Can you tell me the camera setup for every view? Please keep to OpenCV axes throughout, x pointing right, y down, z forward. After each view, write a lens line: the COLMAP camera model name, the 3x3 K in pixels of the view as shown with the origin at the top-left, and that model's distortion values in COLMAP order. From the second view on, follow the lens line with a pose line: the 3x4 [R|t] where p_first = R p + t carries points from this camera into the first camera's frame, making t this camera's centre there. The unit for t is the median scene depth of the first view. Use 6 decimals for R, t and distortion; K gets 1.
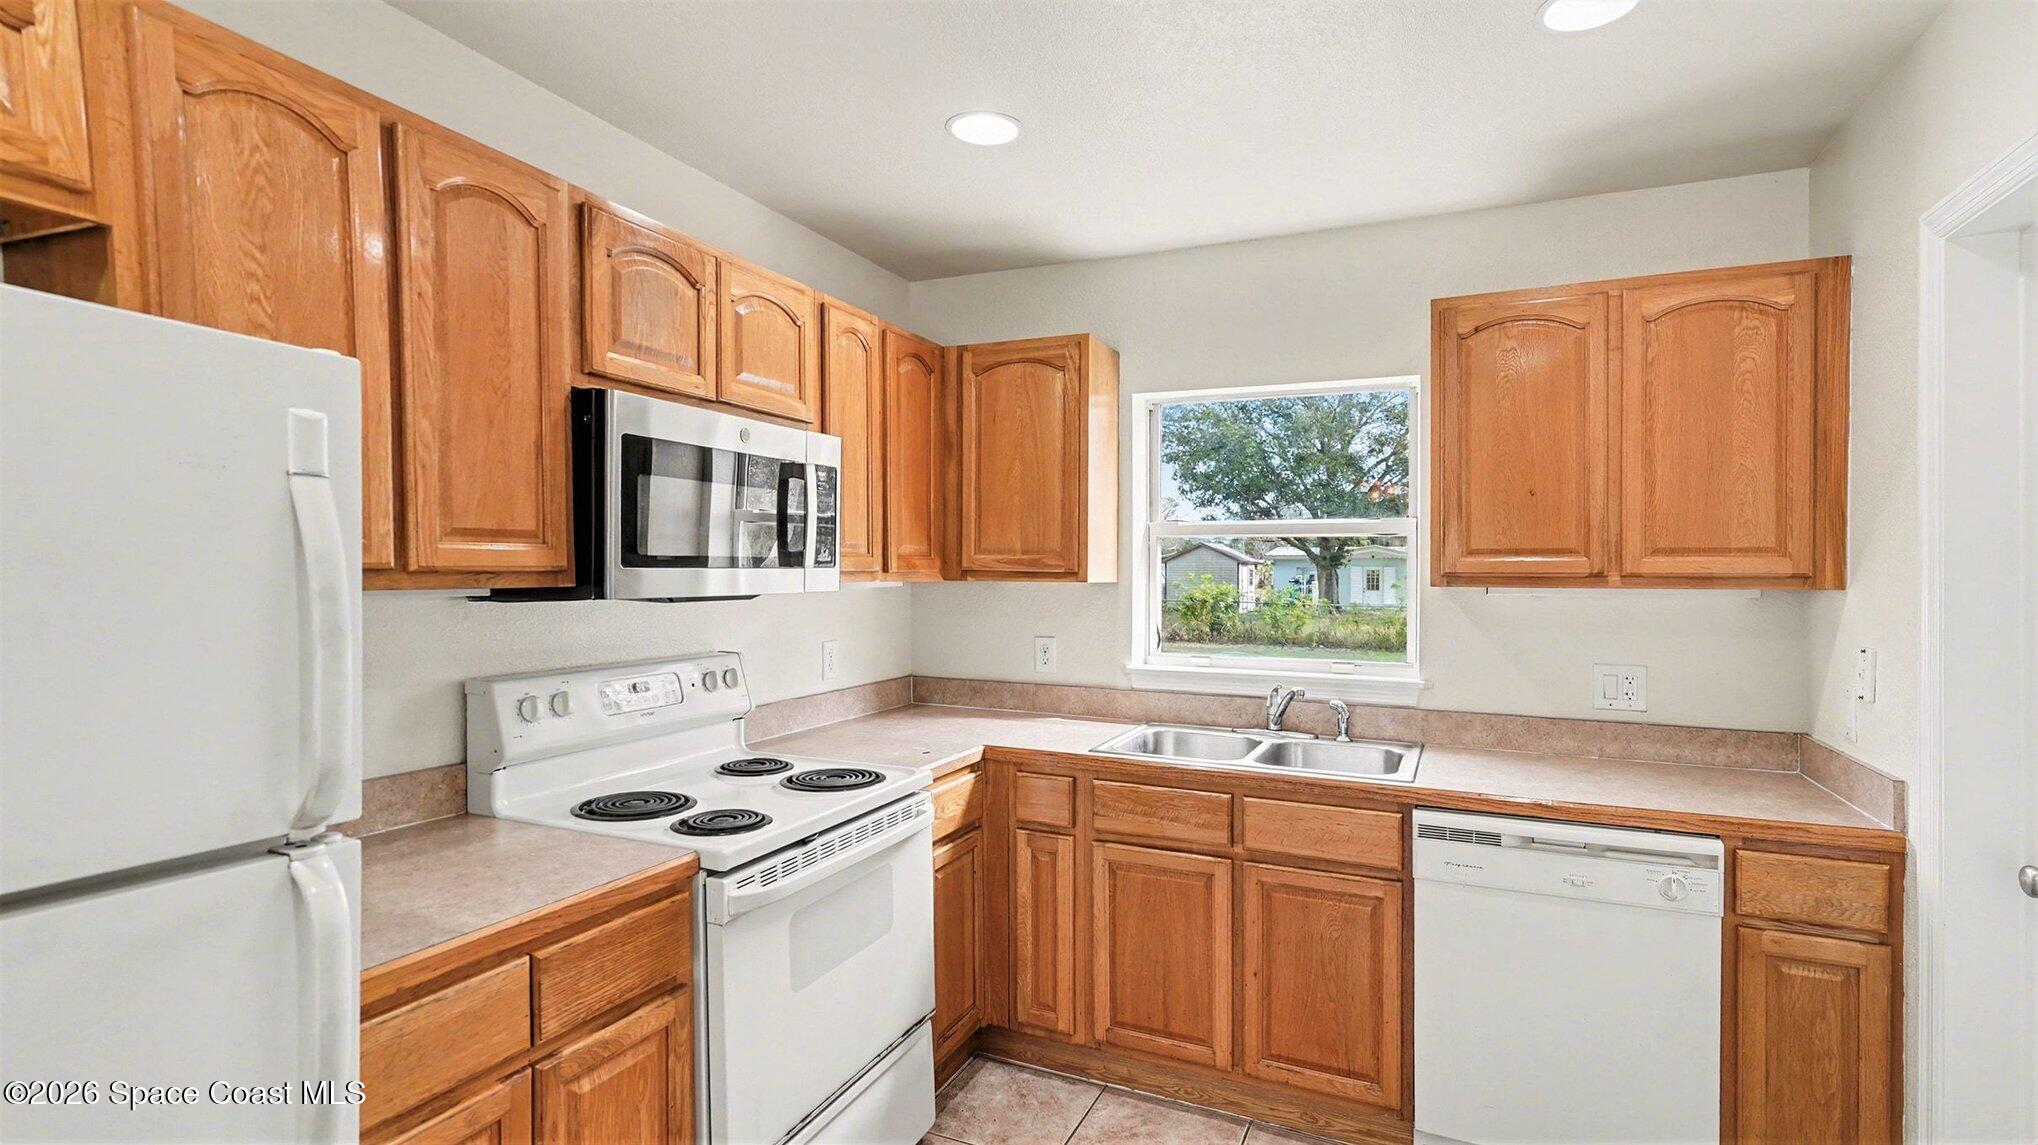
lens RADIAL K [[971.6, 0, 1032.6], [0, 971.6, 572.7], [0, 0, 1]] dist [0.001561, -0.000288]
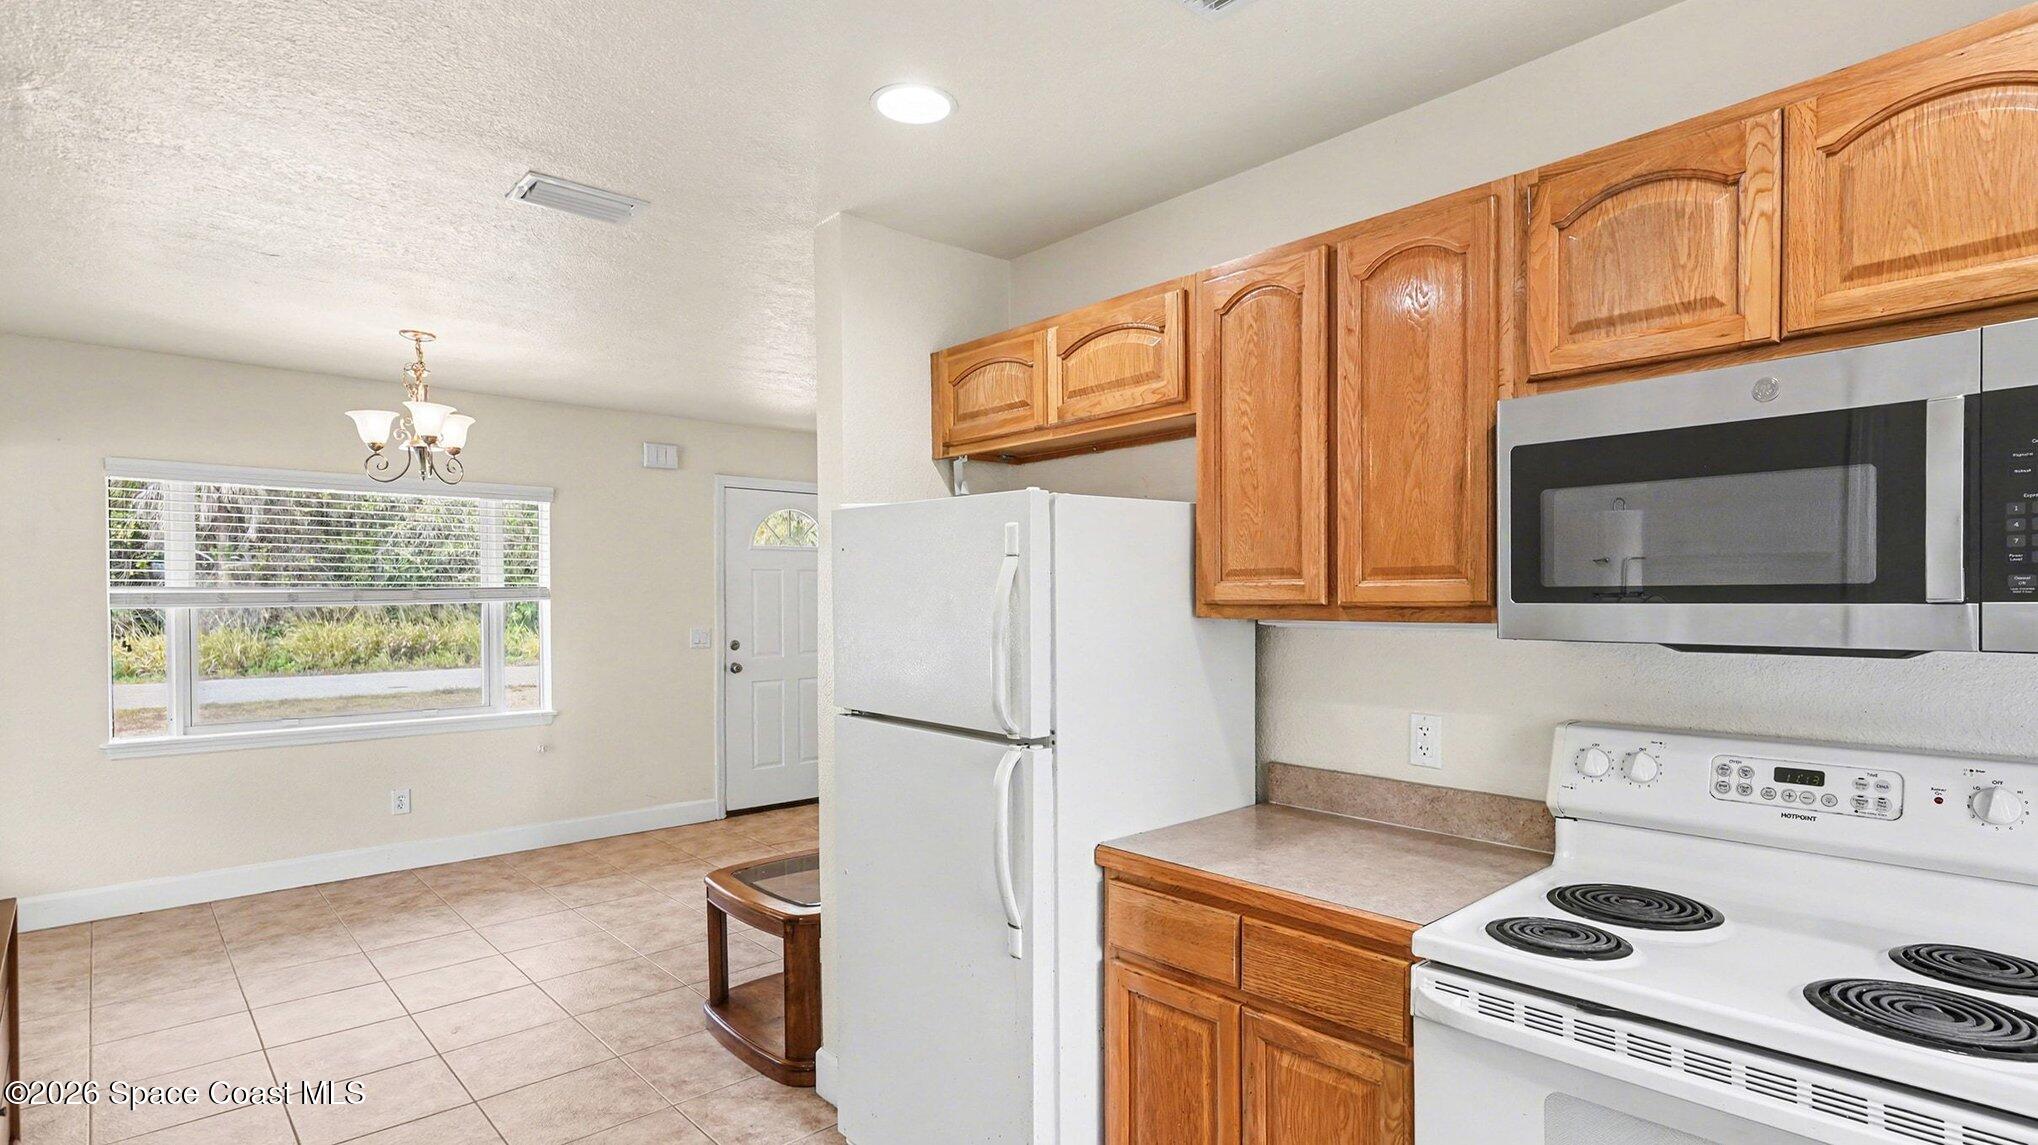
lens RADIAL K [[971.6, 0, 1043.0], [0, 971.6, 670.3], [0, 0, 1]] dist [0.001561, -0.000288]
pose [[-0.381513, 0.051750, -0.922914, 0.613140], [-0.007554, 0.998224, 0.059095, 0.008515], [0.924332, 0.029517, -0.380445, 1.063422]]
